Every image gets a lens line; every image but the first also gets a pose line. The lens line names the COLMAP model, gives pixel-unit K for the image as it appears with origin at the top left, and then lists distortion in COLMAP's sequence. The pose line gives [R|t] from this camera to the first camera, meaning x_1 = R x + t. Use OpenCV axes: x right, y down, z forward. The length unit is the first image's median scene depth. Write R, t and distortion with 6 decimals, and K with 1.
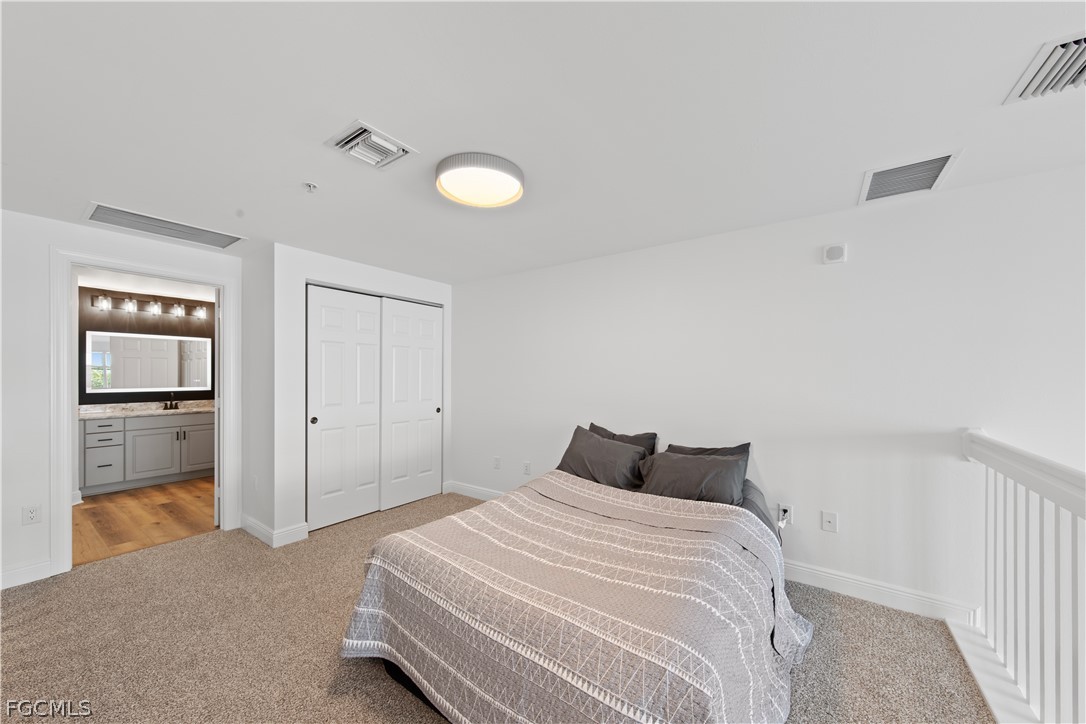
lens RADIAL K [[389.9, 0, 541.7], [0, 389.9, 373.4], [0, 0, 1]] dist [0.000074, 0.000004]
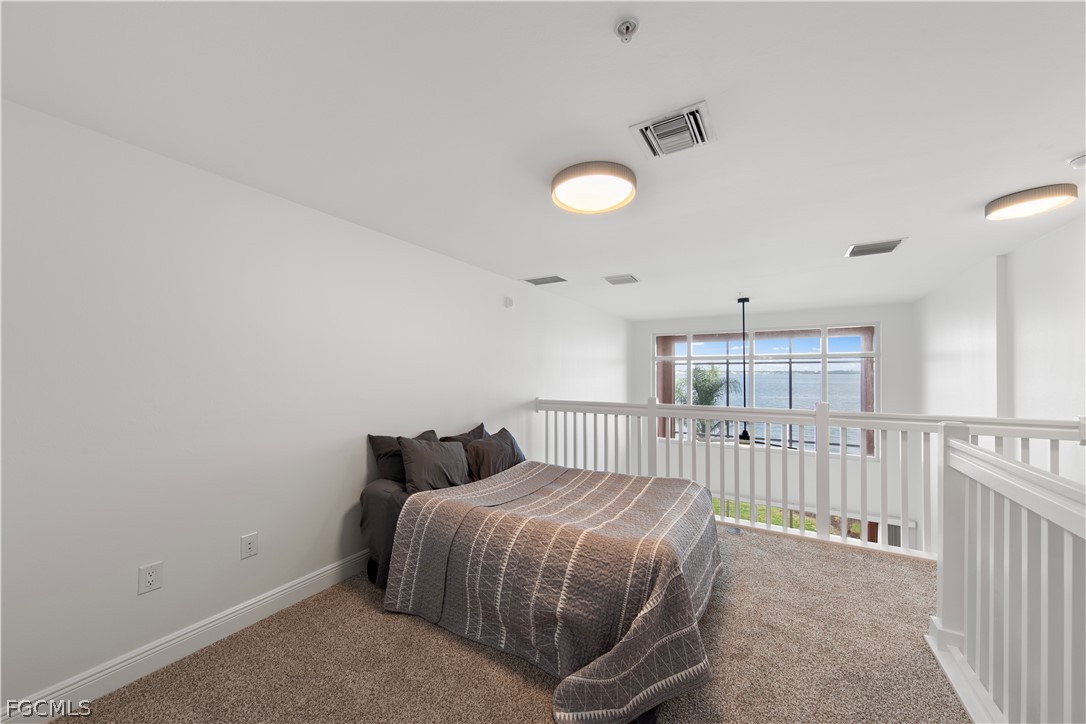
lens RADIAL K [[389.9, 0, 541.7], [0, 389.9, 373.4], [0, 0, 1]] dist [0.000074, 0.000004]
pose [[-0.072753, -0.002345, 0.997347, -1.016803], [-0.000144, 0.999997, 0.002340, -0.003847], [-0.997350, 0.000027, -0.072753, 1.043311]]
